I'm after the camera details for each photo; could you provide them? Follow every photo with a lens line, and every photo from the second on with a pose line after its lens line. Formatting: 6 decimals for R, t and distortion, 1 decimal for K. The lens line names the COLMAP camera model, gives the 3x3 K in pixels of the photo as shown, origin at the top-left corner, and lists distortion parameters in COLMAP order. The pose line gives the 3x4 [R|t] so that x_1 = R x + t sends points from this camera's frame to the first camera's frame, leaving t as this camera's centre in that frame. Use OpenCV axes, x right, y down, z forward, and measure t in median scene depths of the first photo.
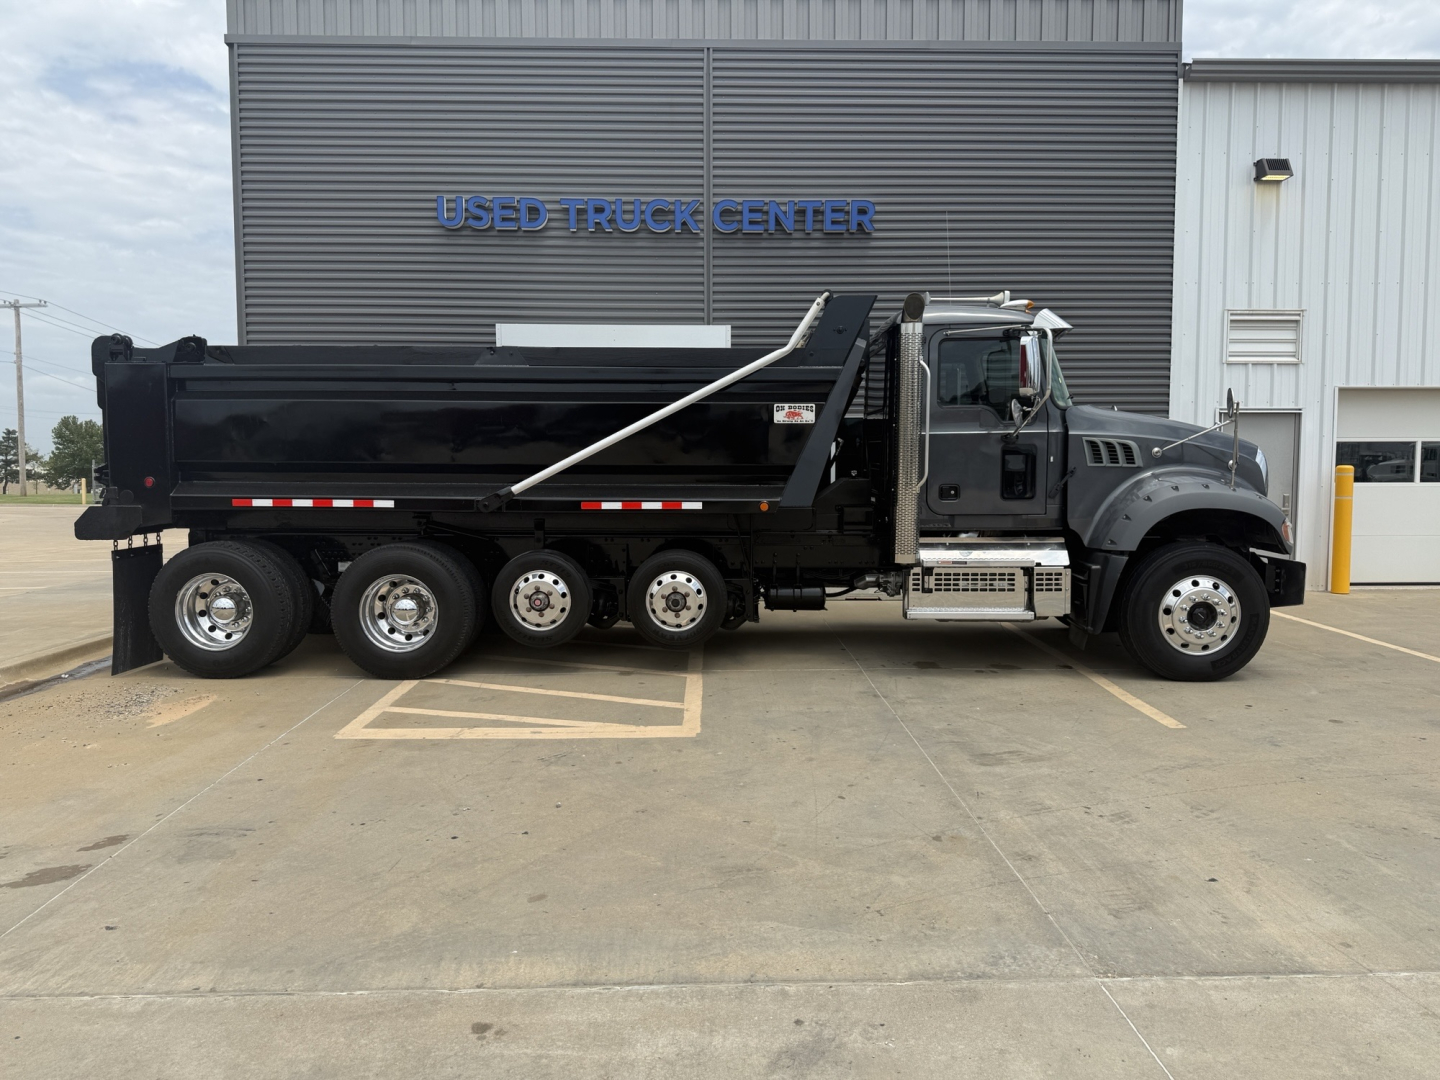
lens RADIAL K [[1010.8, 0, 710.9], [0, 1010.8, 543.8], [0, 0, 1]] dist [0.034798, -0.043164]
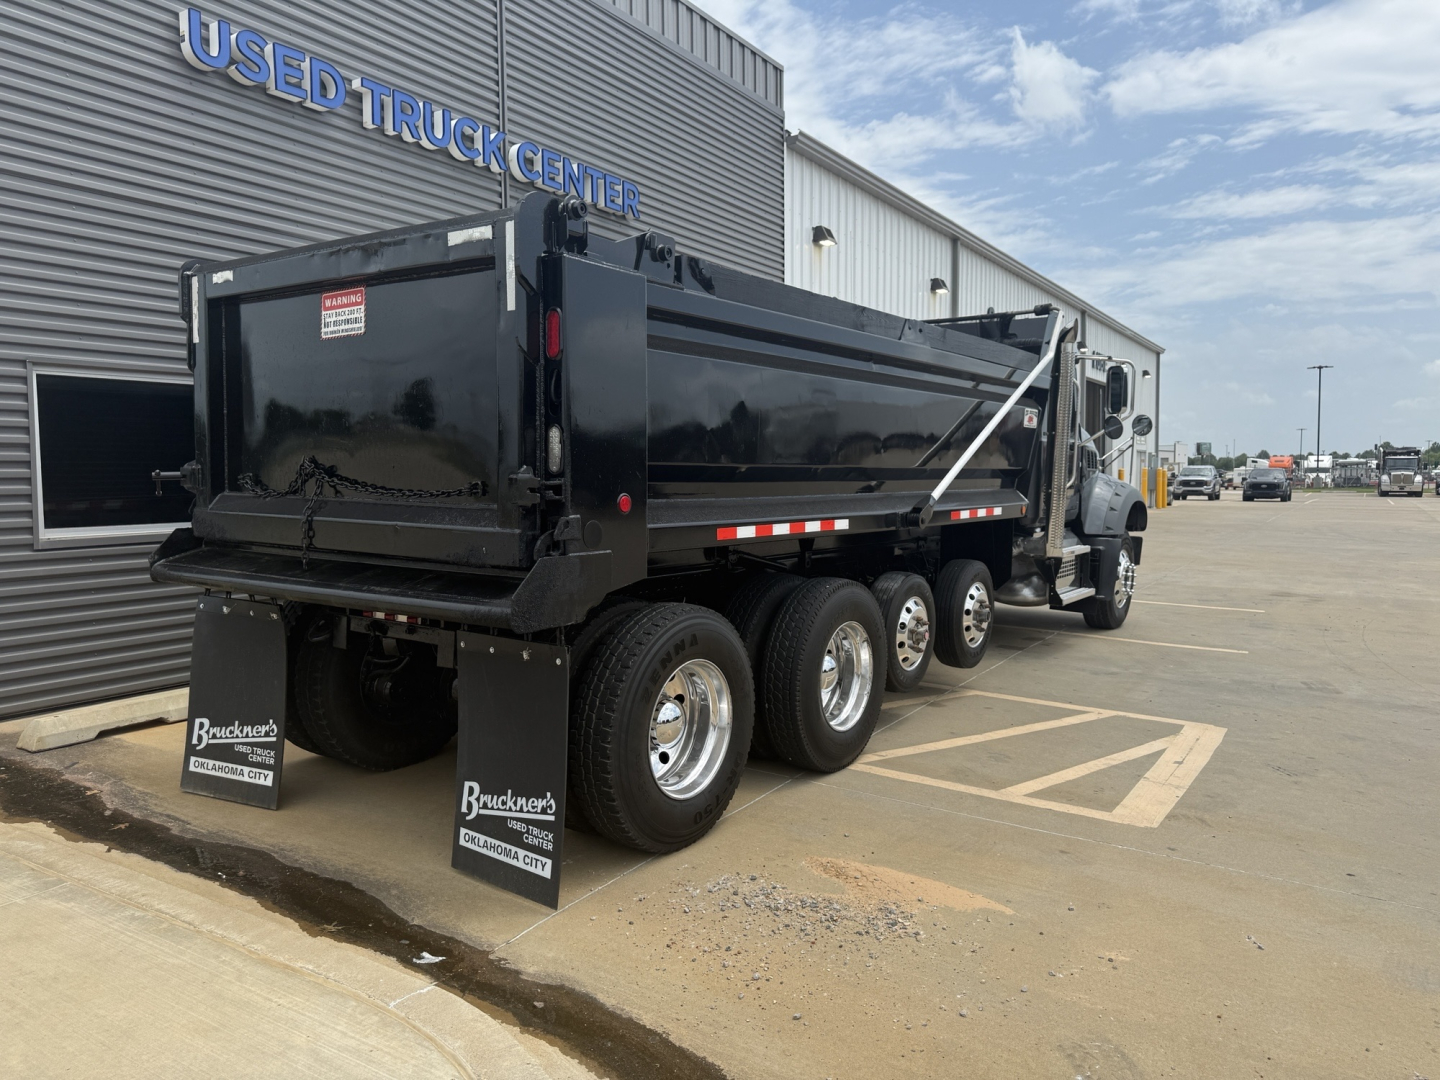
lens RADIAL K [[1032.0, 0, 693.6], [0, 1032.0, 543.8], [0, 0, 1]] dist [0.046895, -0.056739]
pose [[0.550643, -0.059255, 0.832635, -1.704486], [0.066816, 0.997405, 0.026794, -0.091818], [-0.832062, 0.040880, 0.553174, 1.210043]]
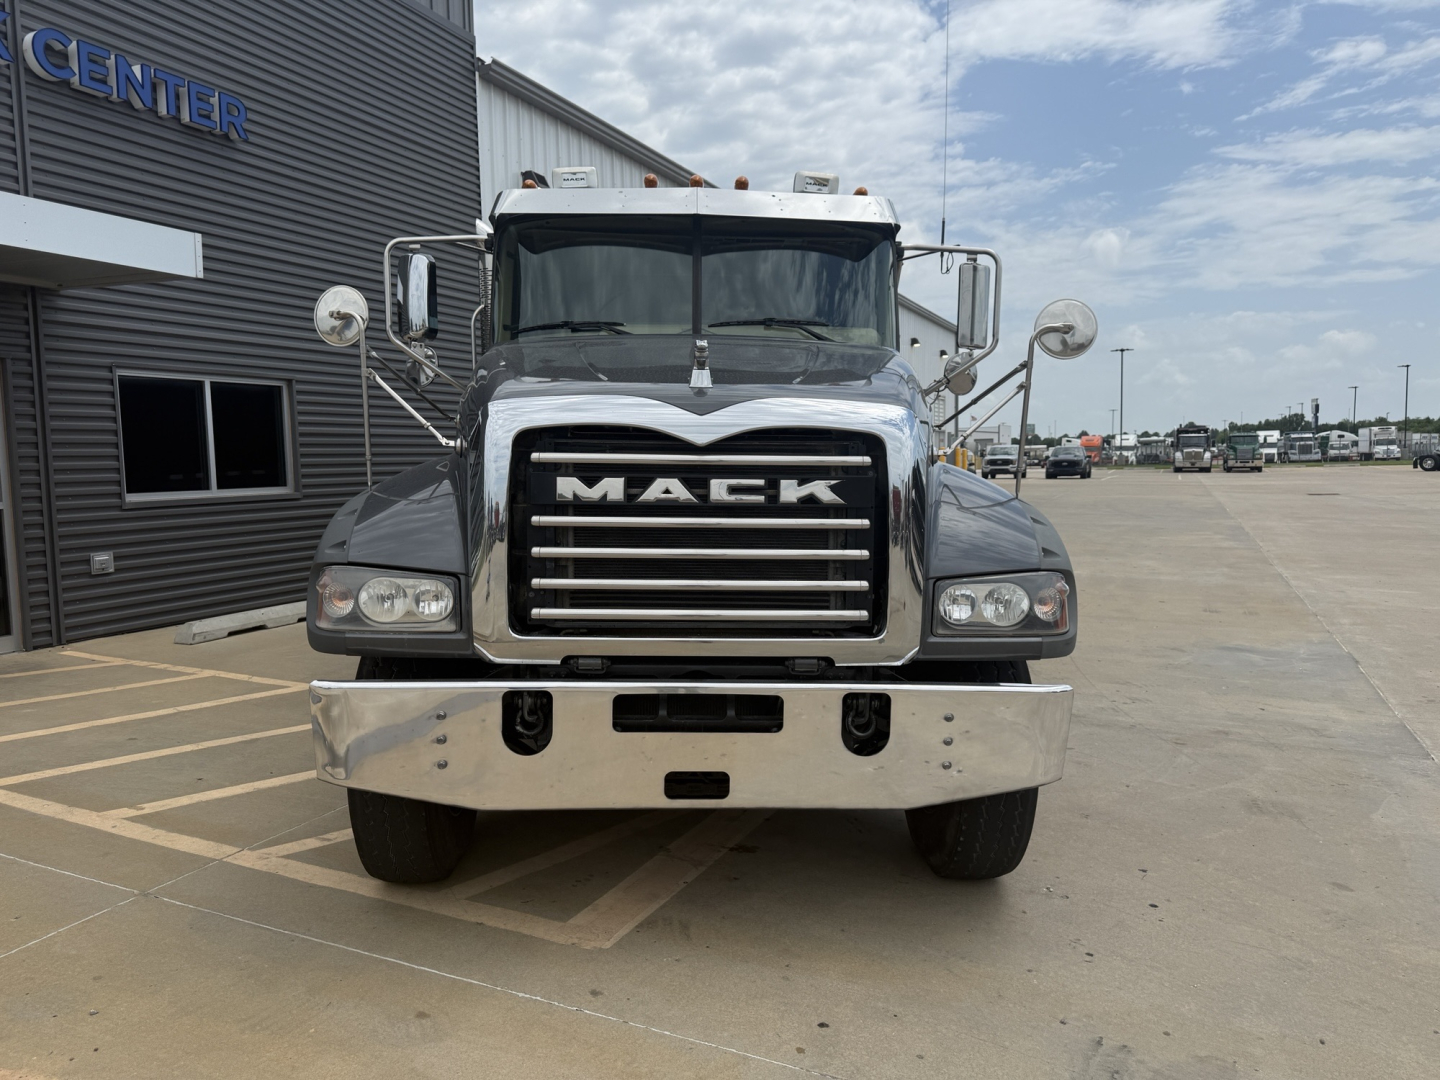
lens RADIAL K [[1023.8, 0, 720.0], [0, 1023.8, 540.0], [0, 0, 1]] dist [0.028642, -0.038976]
pose [[0.430257, -0.080538, 0.899106, -1.100483], [0.081464, 0.995412, 0.050181, -0.053824], [-0.899023, 0.051654, 0.434844, 0.965974]]
